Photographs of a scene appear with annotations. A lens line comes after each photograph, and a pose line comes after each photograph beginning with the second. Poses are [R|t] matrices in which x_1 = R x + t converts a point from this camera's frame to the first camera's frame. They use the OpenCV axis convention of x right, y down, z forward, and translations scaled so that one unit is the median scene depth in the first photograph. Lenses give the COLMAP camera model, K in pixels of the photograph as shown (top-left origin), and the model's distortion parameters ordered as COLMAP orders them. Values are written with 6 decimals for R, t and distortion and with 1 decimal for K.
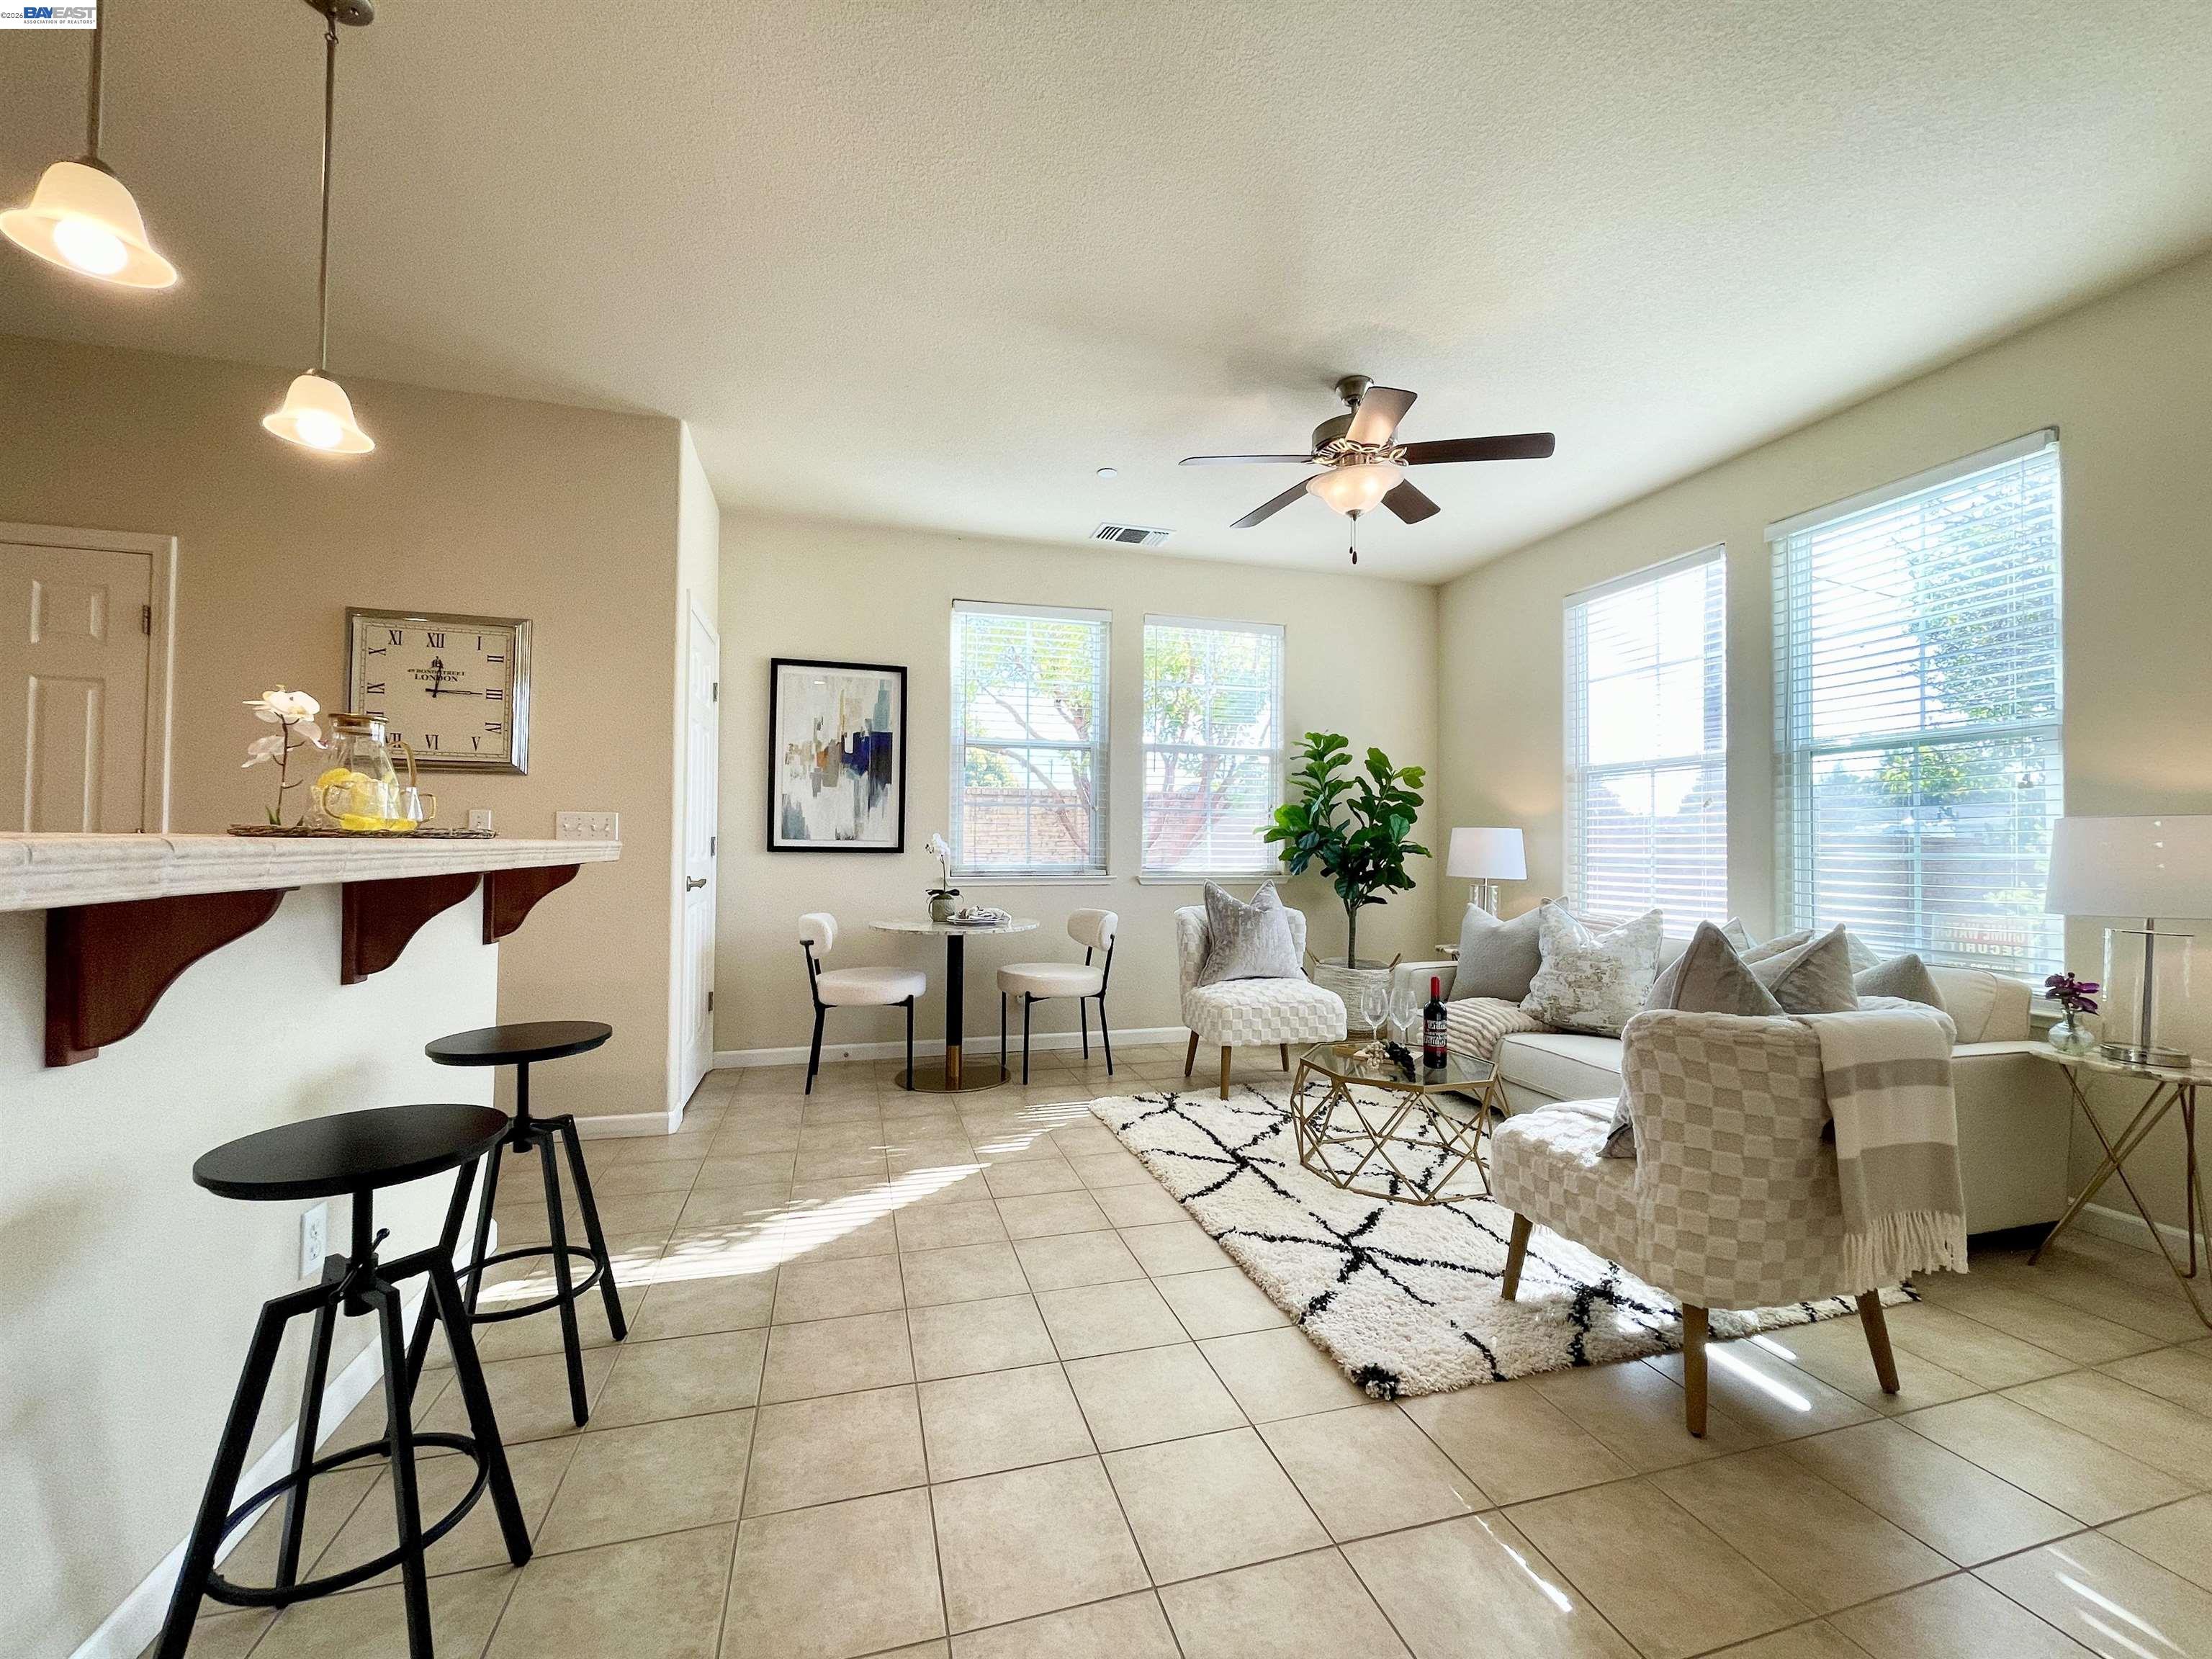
lens RADIAL K [[890.9, 0, 1101.5], [0, 890.9, 829.3], [0, 0, 1]] dist [-0.002938, 0.000023]
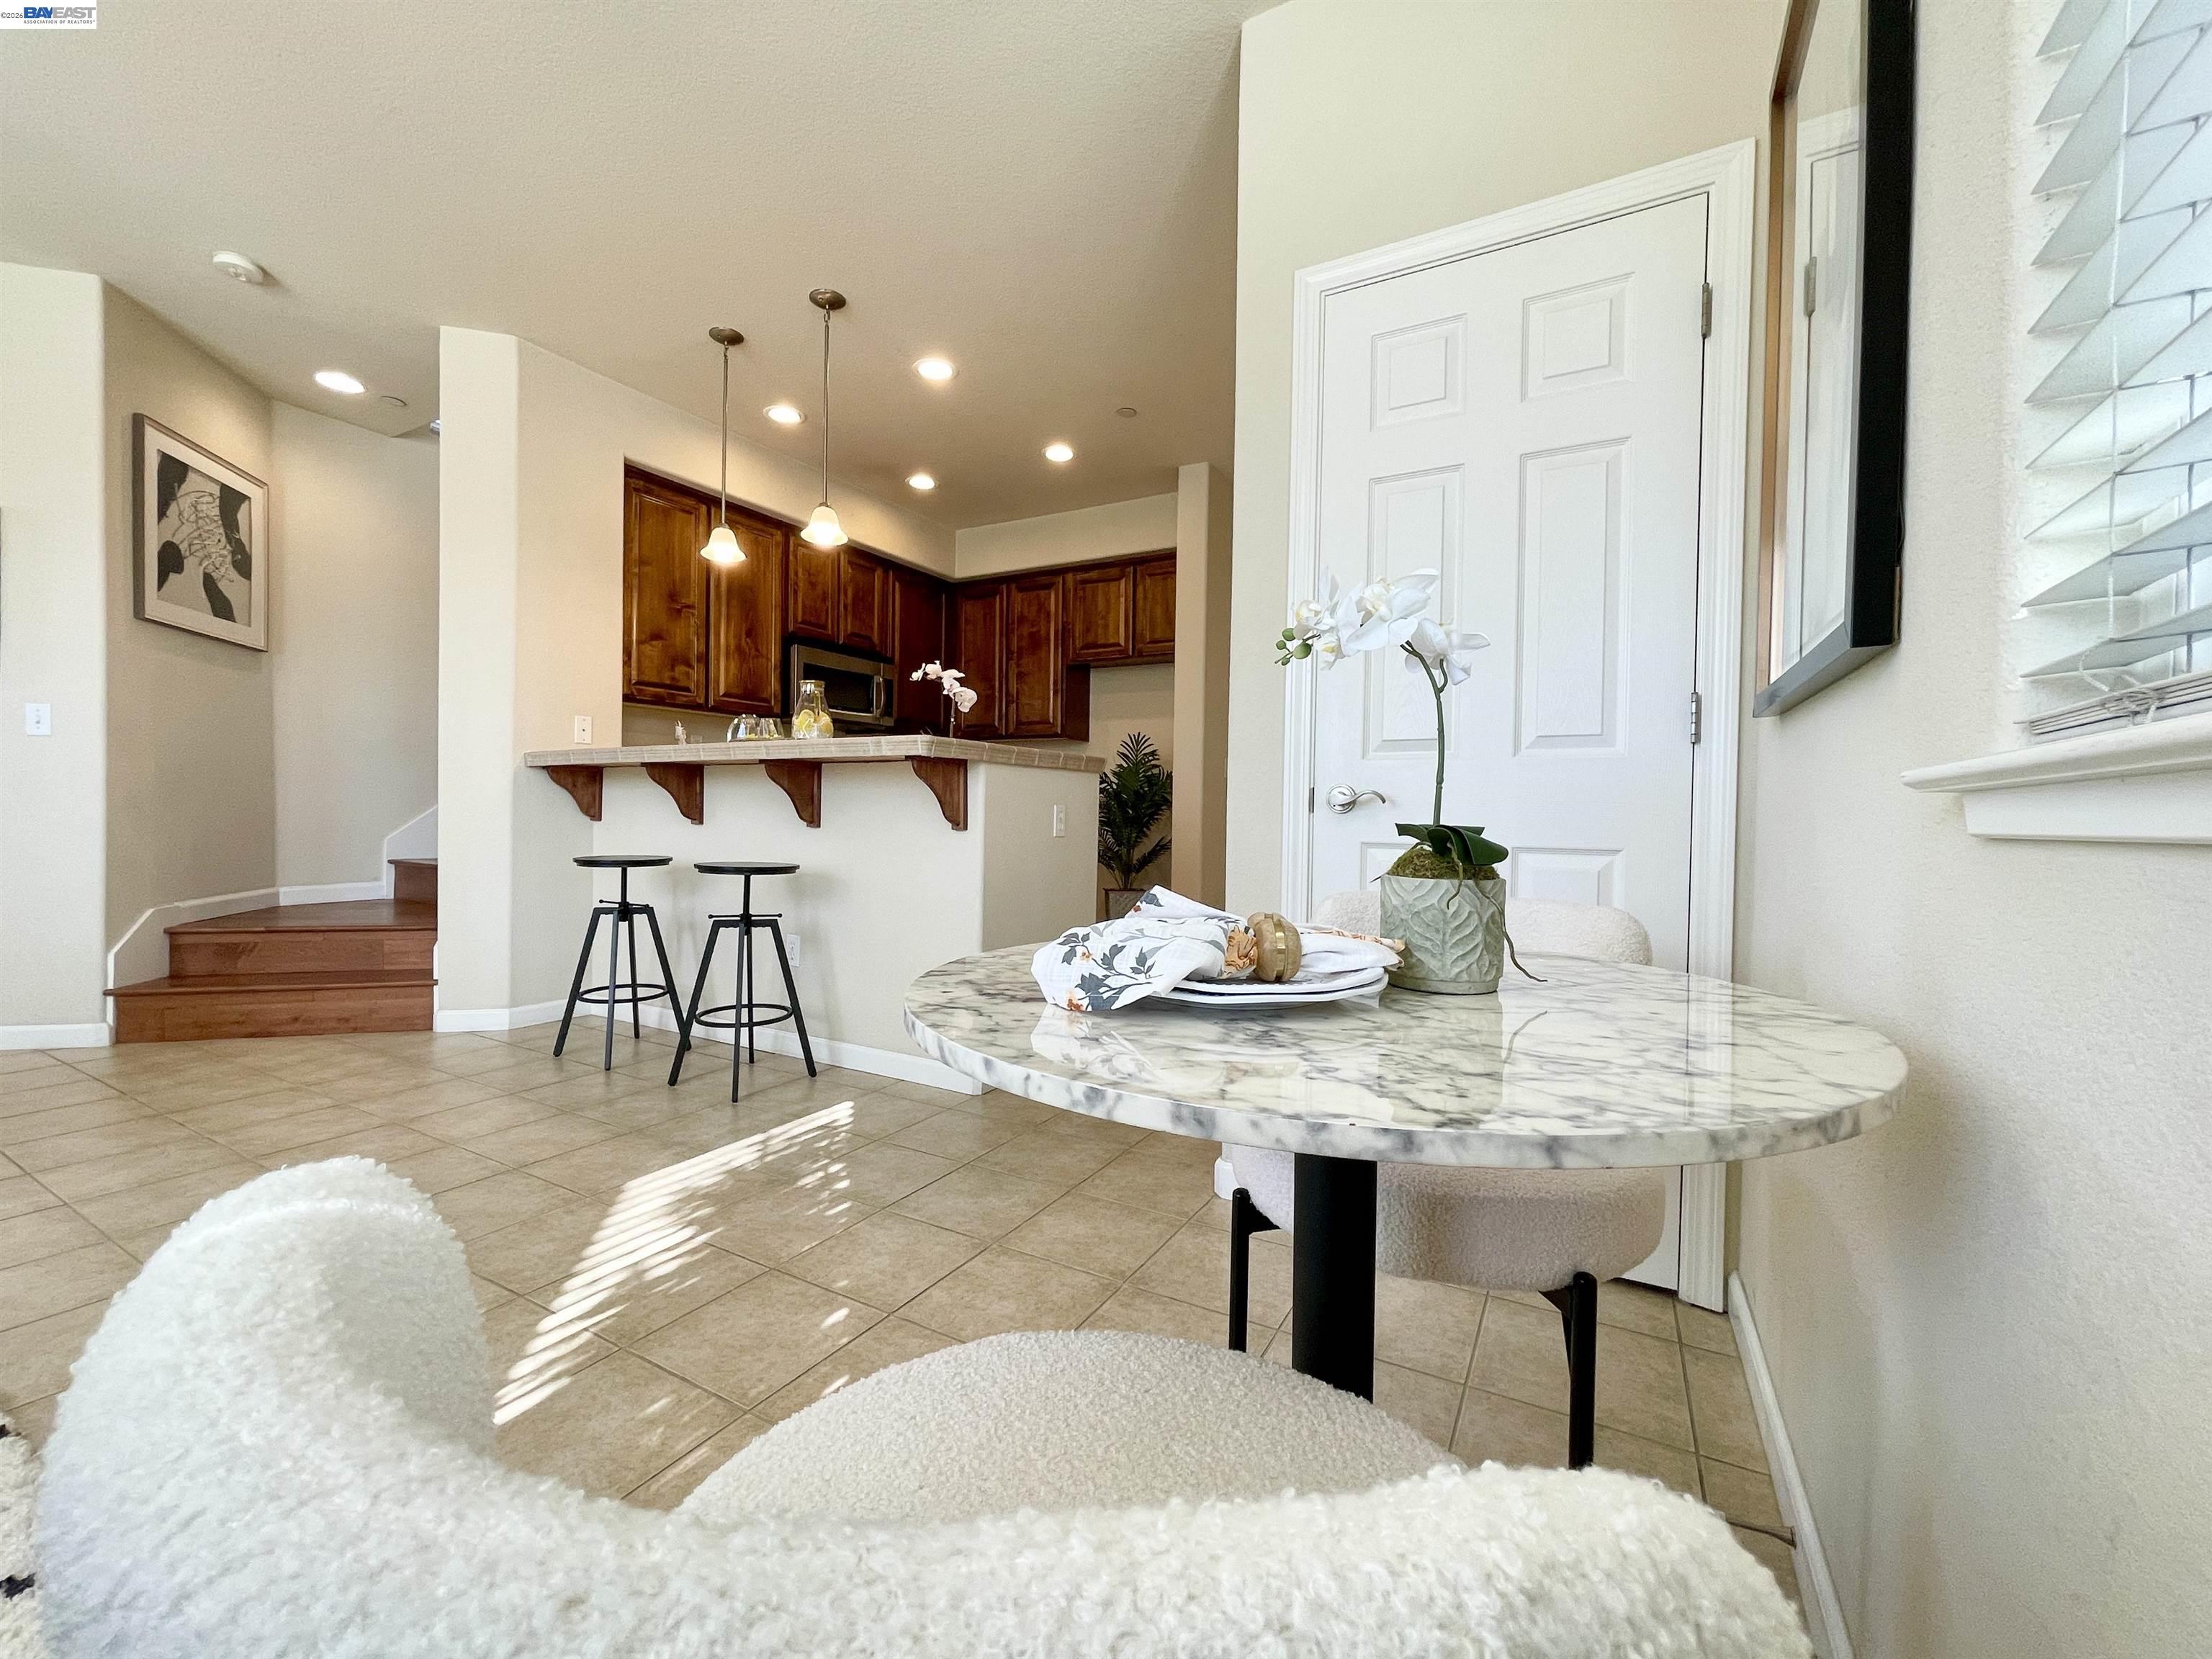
lens RADIAL K [[890.9, 0, 1100.5], [0, 890.9, 828.2], [0, 0, 1]] dist [-0.002938, 0.000023]
pose [[-0.711125, -0.010191, -0.702992, 0.014378], [-0.010940, 0.999934, -0.003430, 0.082923], [0.702980, 0.005252, -0.711190, 1.286427]]
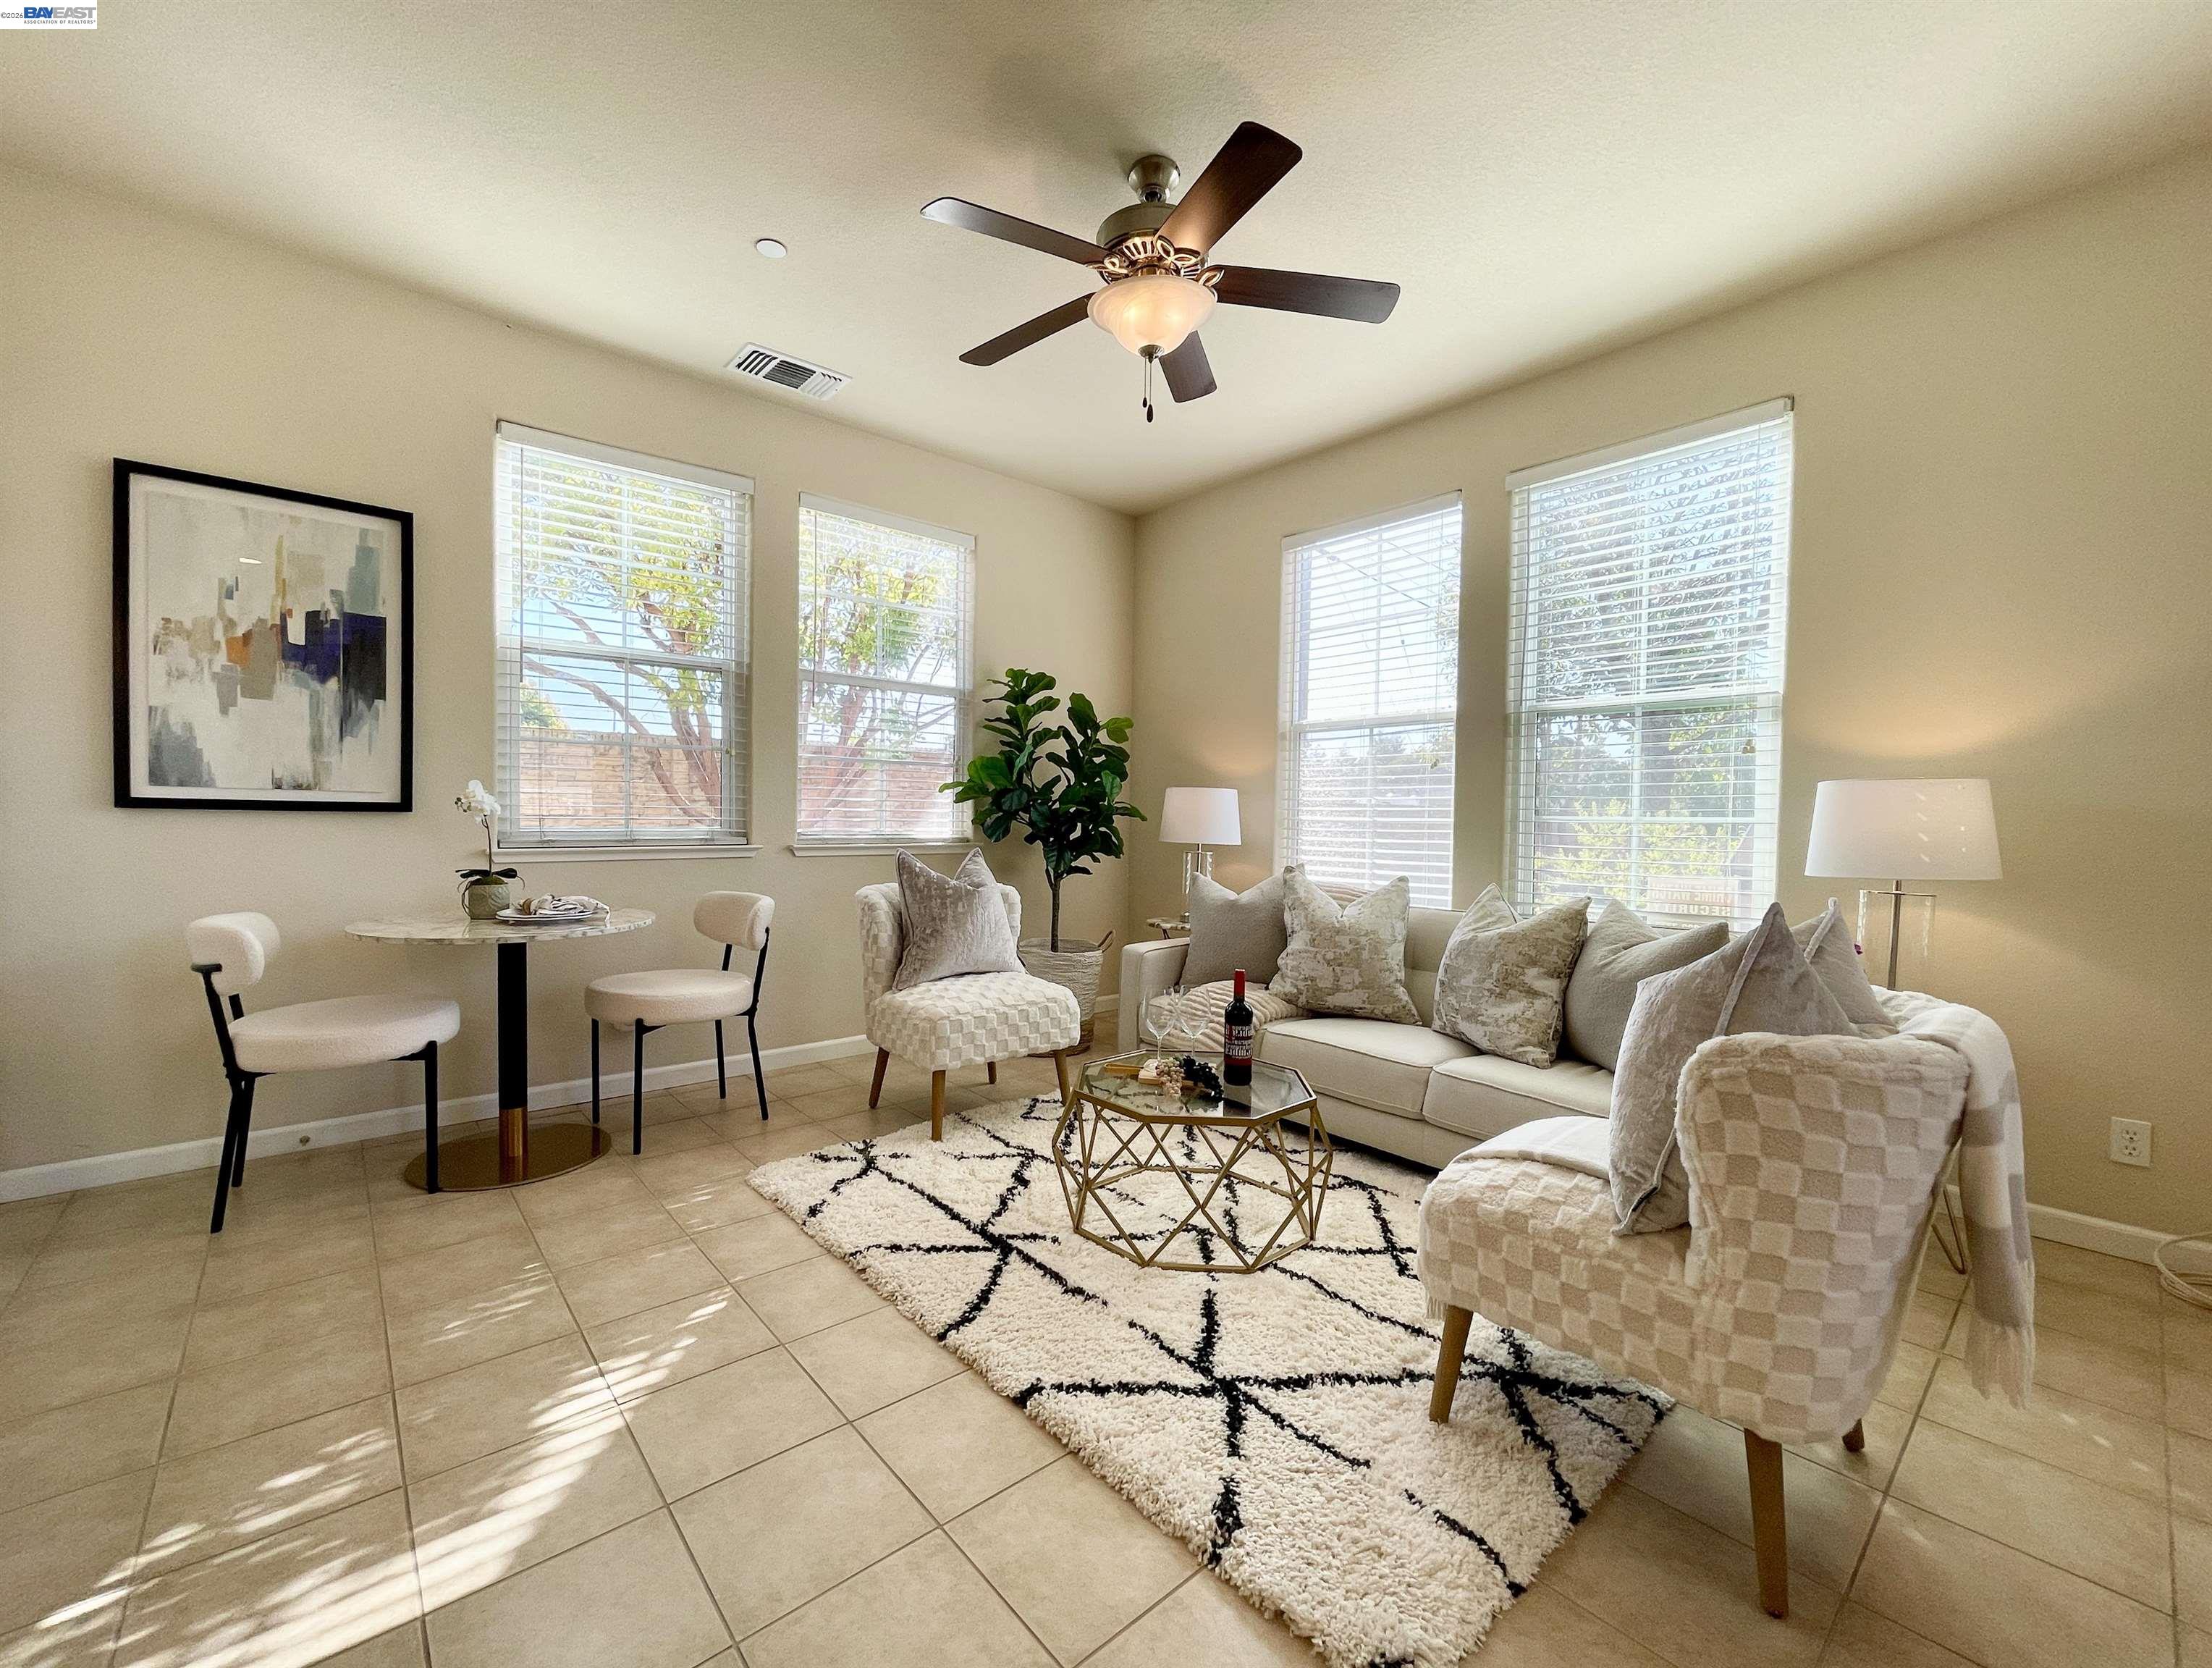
lens RADIAL K [[905.6, 0, 1089.2], [0, 905.6, 839.3], [0, 0, 1]] dist [-0.003942, 0.000674]
pose [[0.909612, -0.005630, 0.415420, -0.064890], [-0.014767, 0.998838, 0.045871, 0.012346], [-0.415196, -0.047860, 0.908472, 0.275730]]
